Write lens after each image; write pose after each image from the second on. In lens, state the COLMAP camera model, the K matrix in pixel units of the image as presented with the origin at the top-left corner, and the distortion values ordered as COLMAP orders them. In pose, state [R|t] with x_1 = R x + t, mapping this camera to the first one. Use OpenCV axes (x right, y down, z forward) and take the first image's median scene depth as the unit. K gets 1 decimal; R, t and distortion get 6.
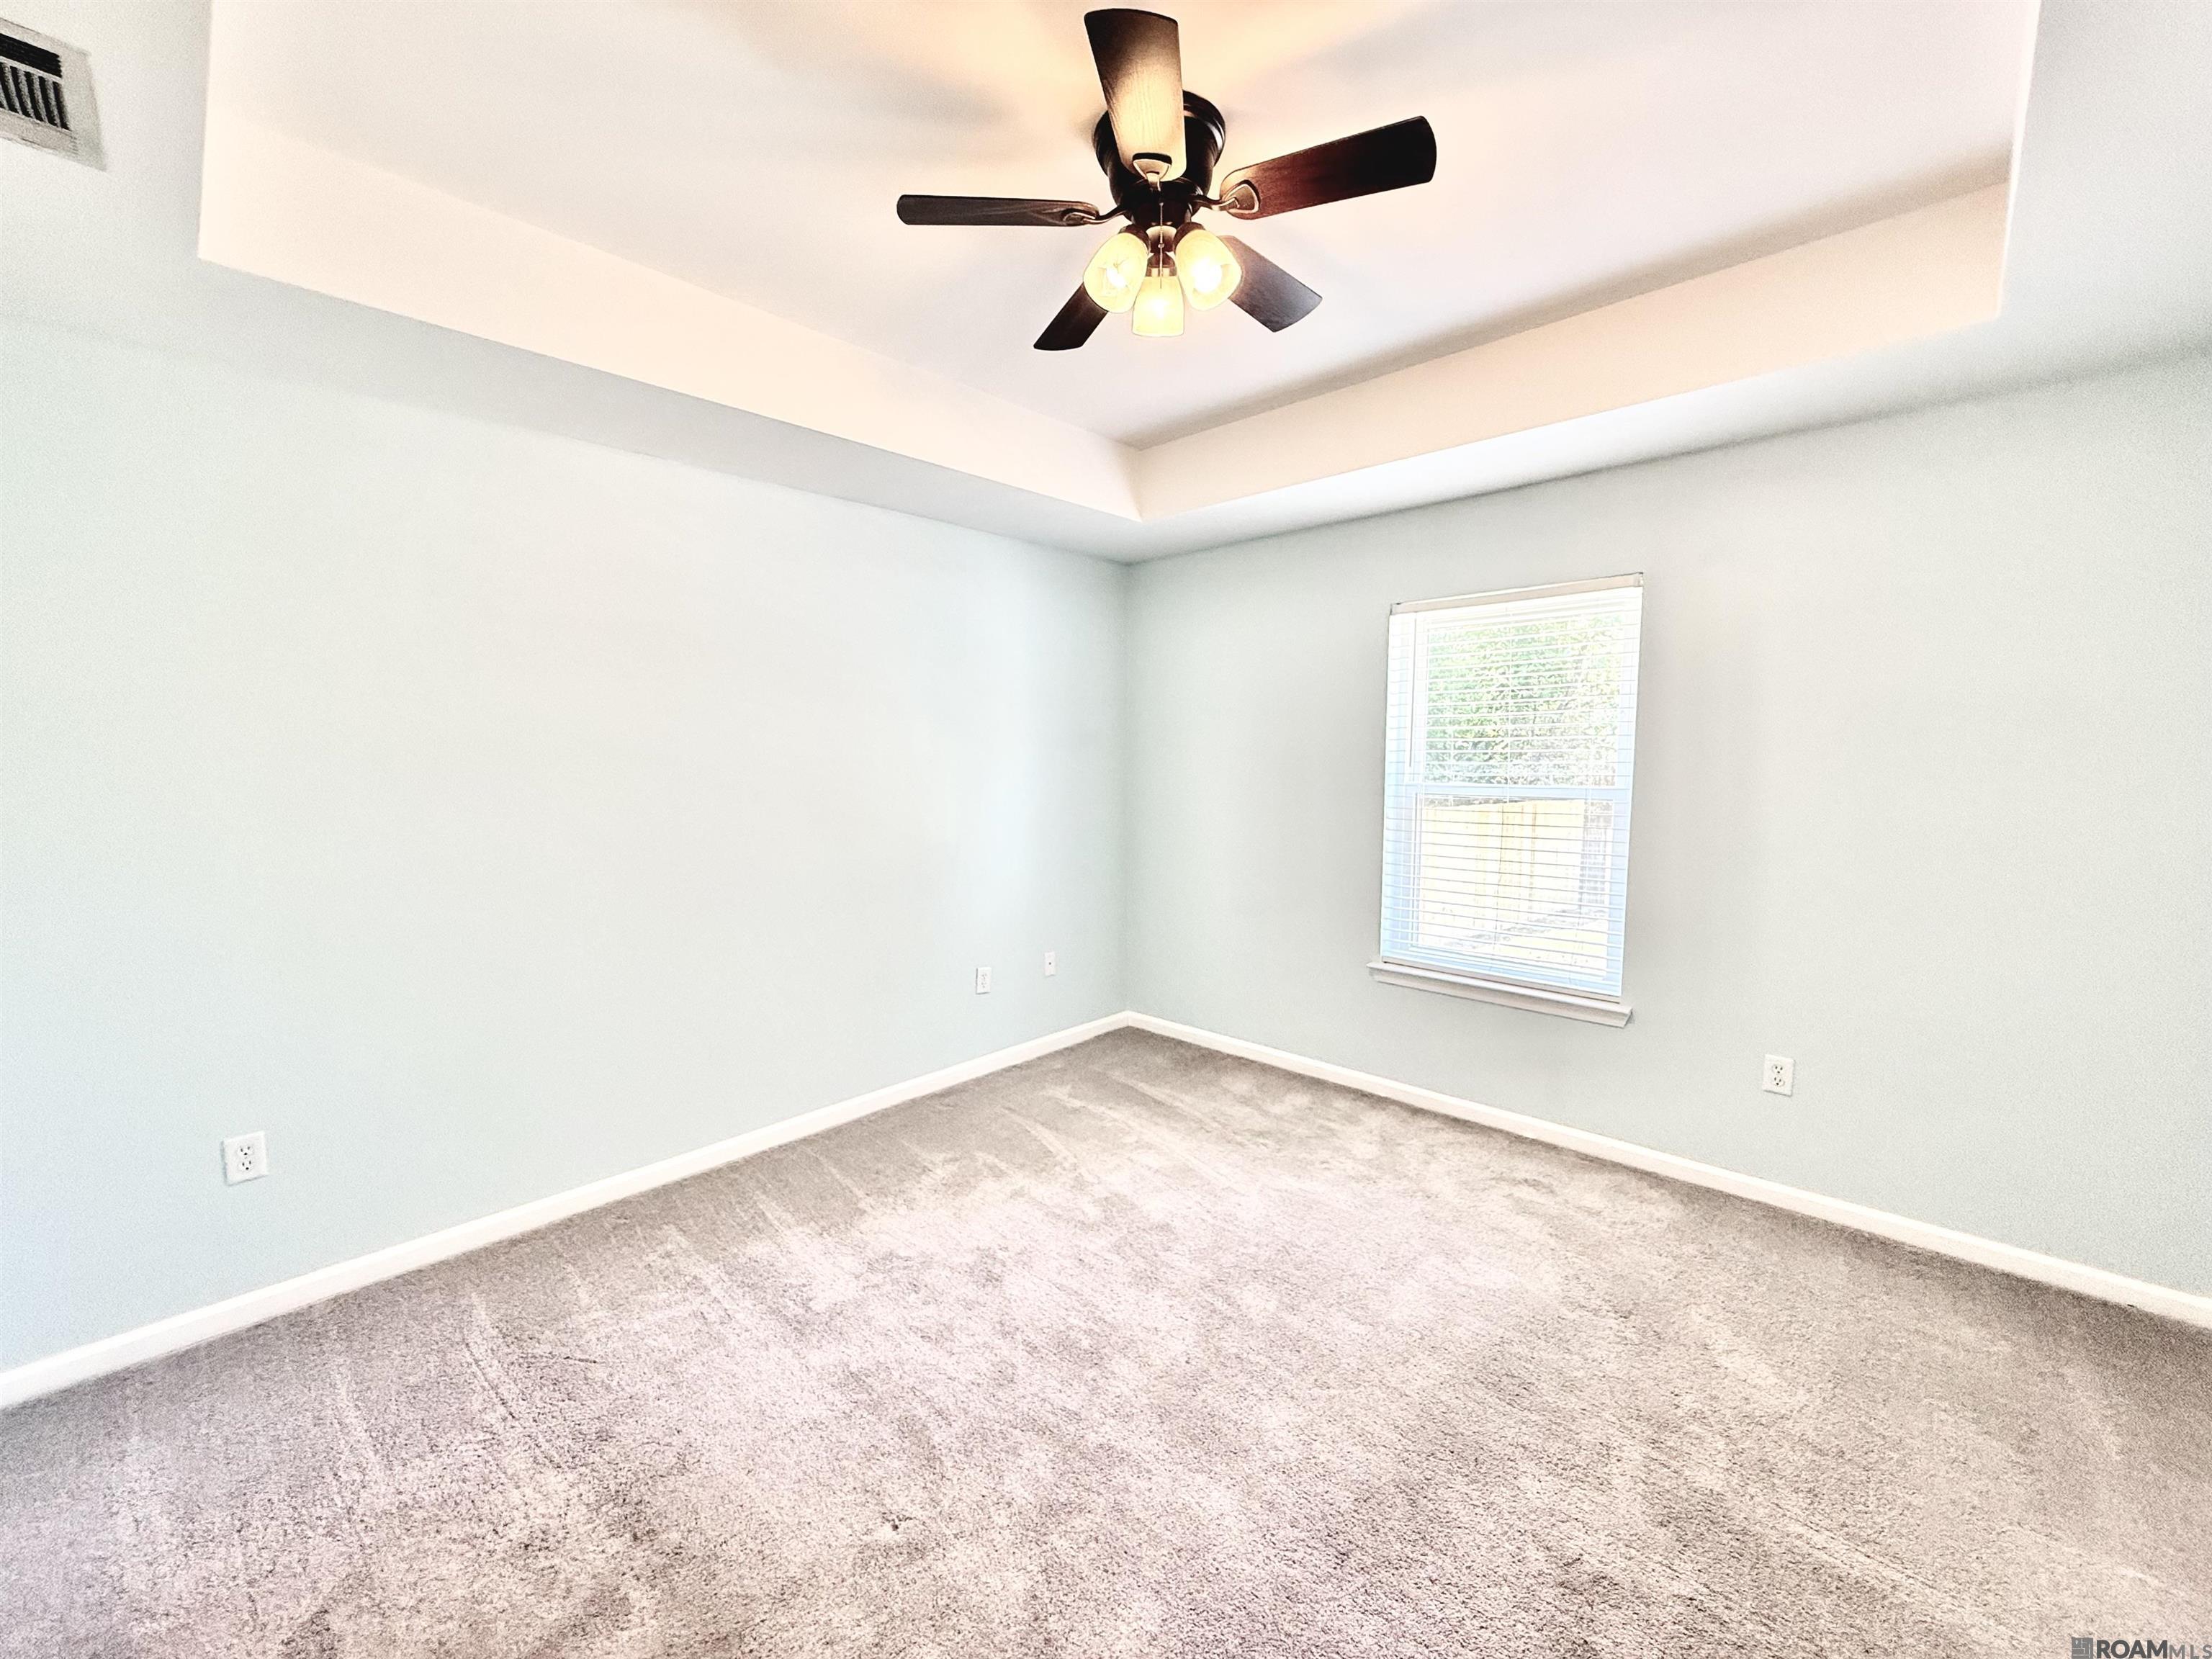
lens RADIAL K [[881.7, 0, 1109.3], [0, 881.7, 837.5], [0, 0, 1]] dist [0.002166, -0.000517]
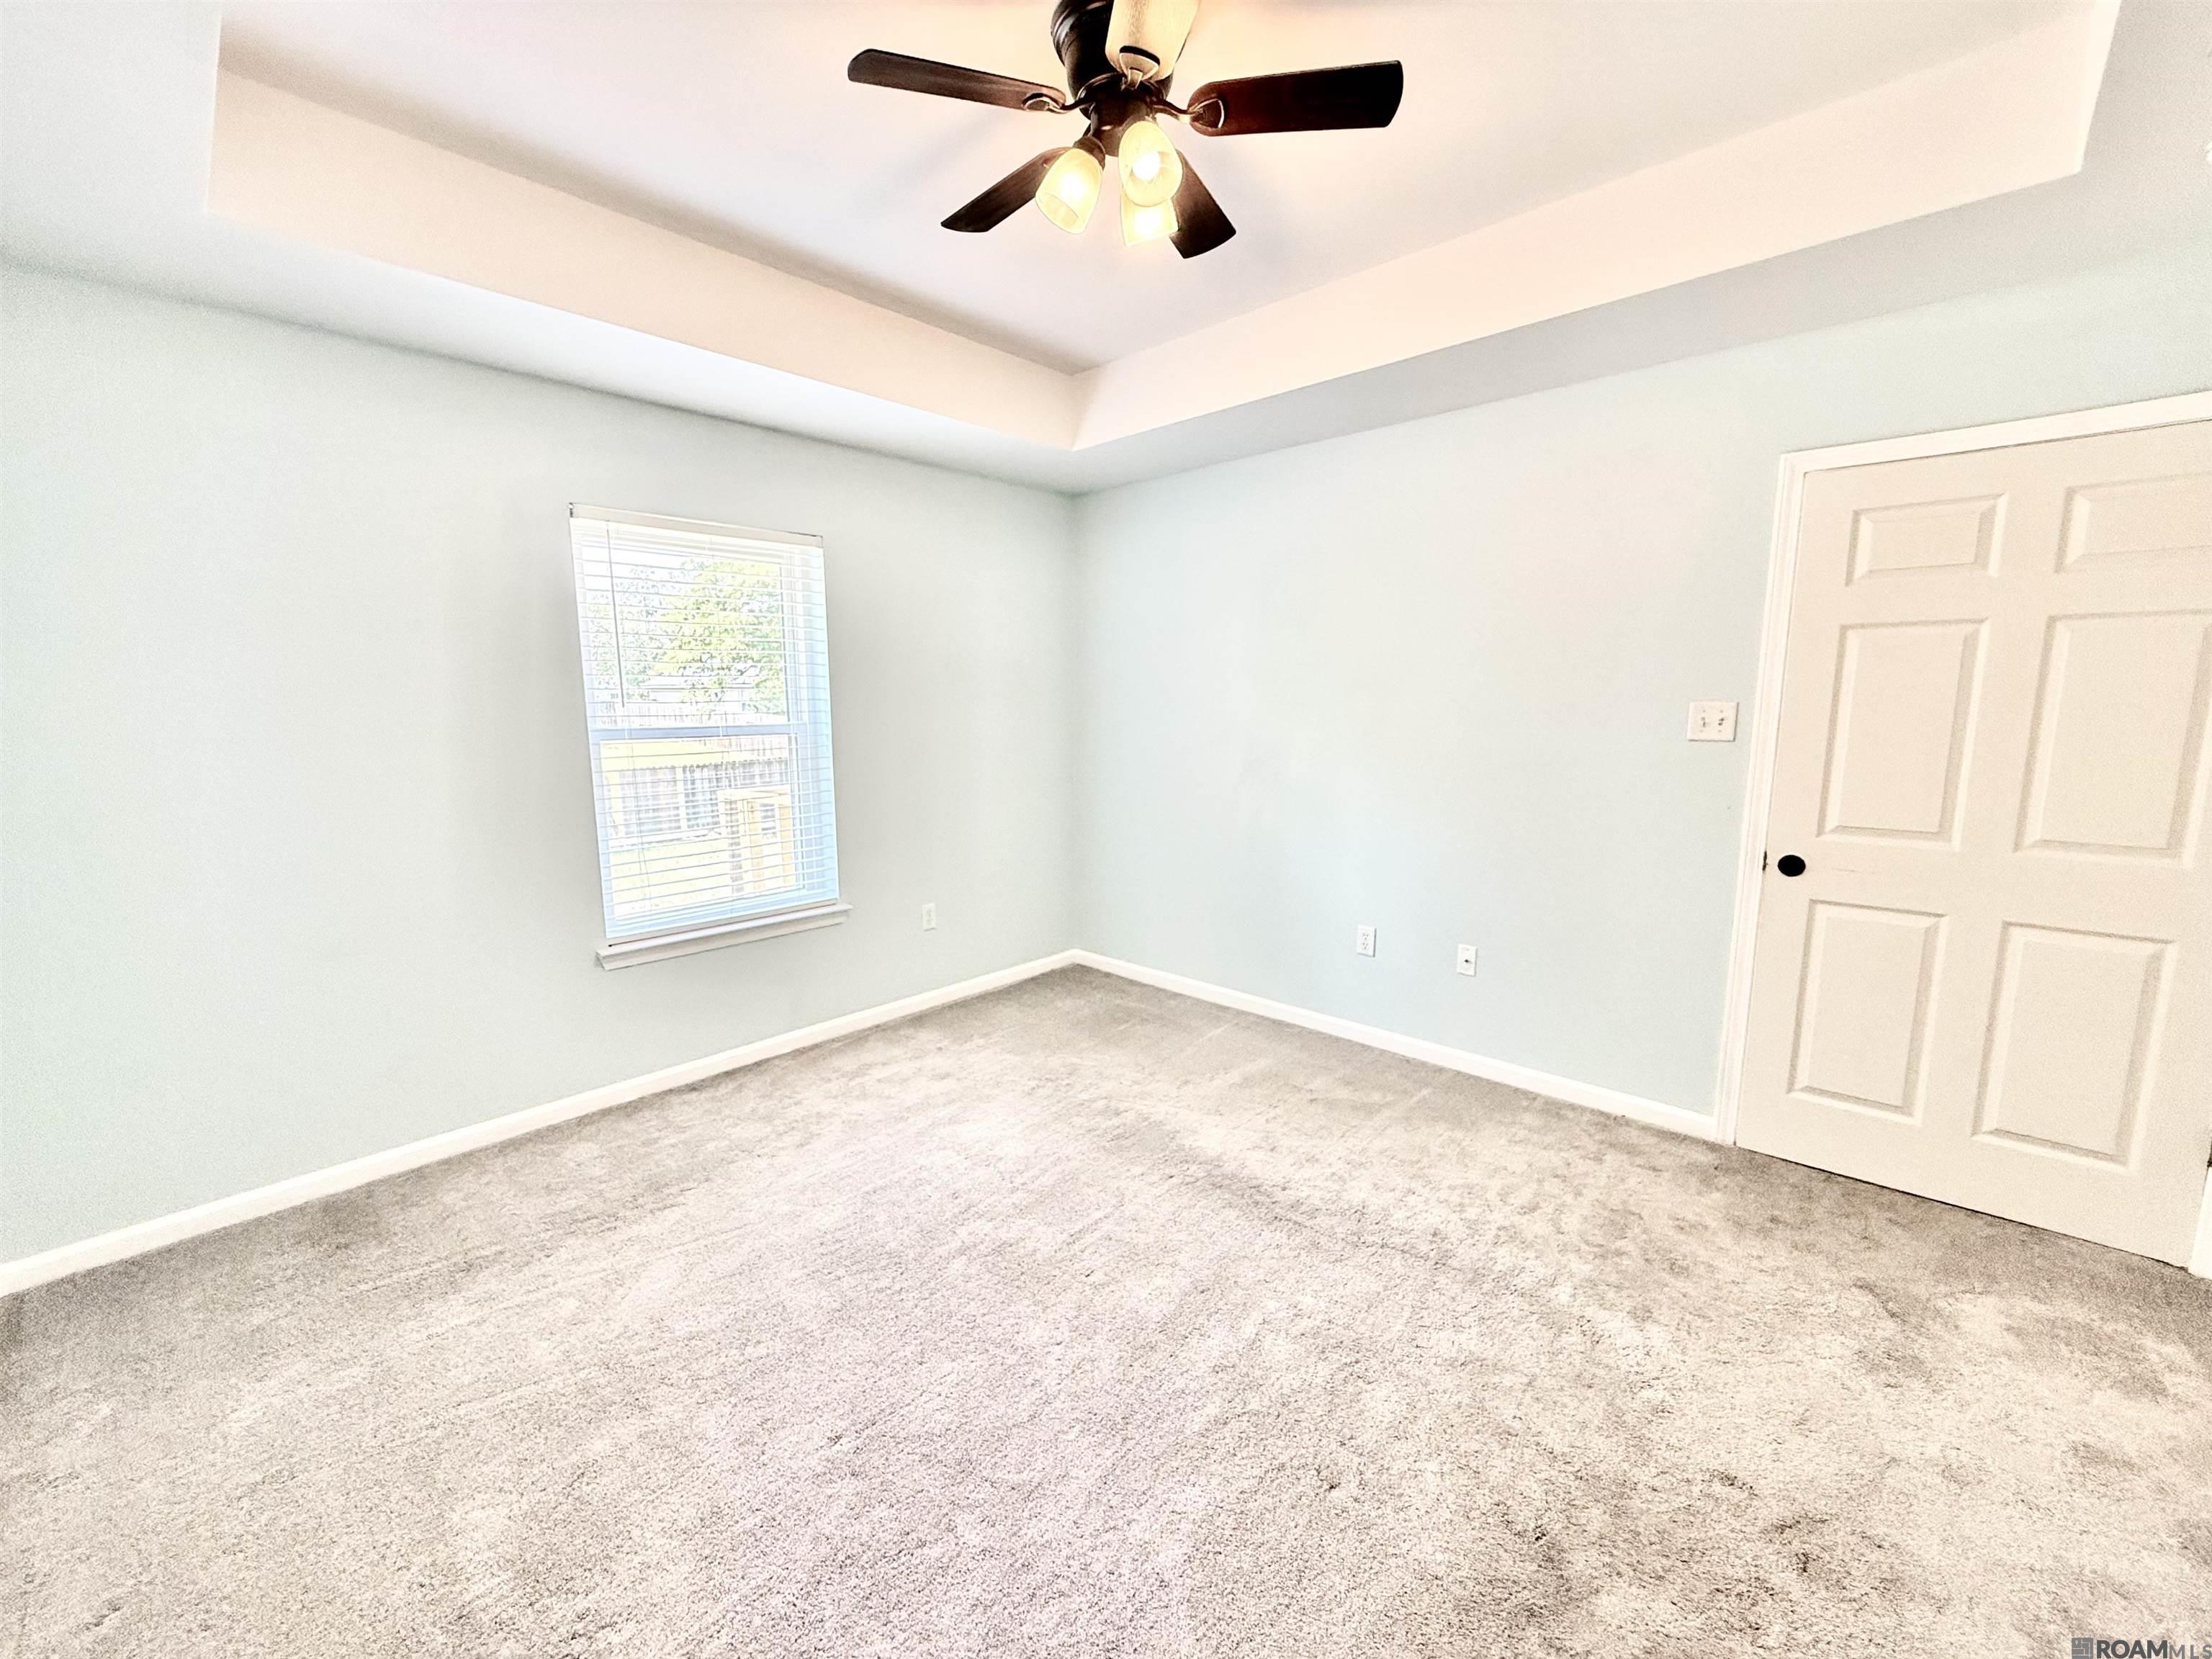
lens RADIAL K [[881.7, 0, 1107.5], [0, 881.7, 827.5], [0, 0, 1]] dist [0.002166, -0.000517]
pose [[0.001072, -0.149868, 0.988705, -0.550234], [0.096354, 0.984121, 0.149068, -0.051428], [-0.995347, 0.095106, 0.015495, 0.577180]]
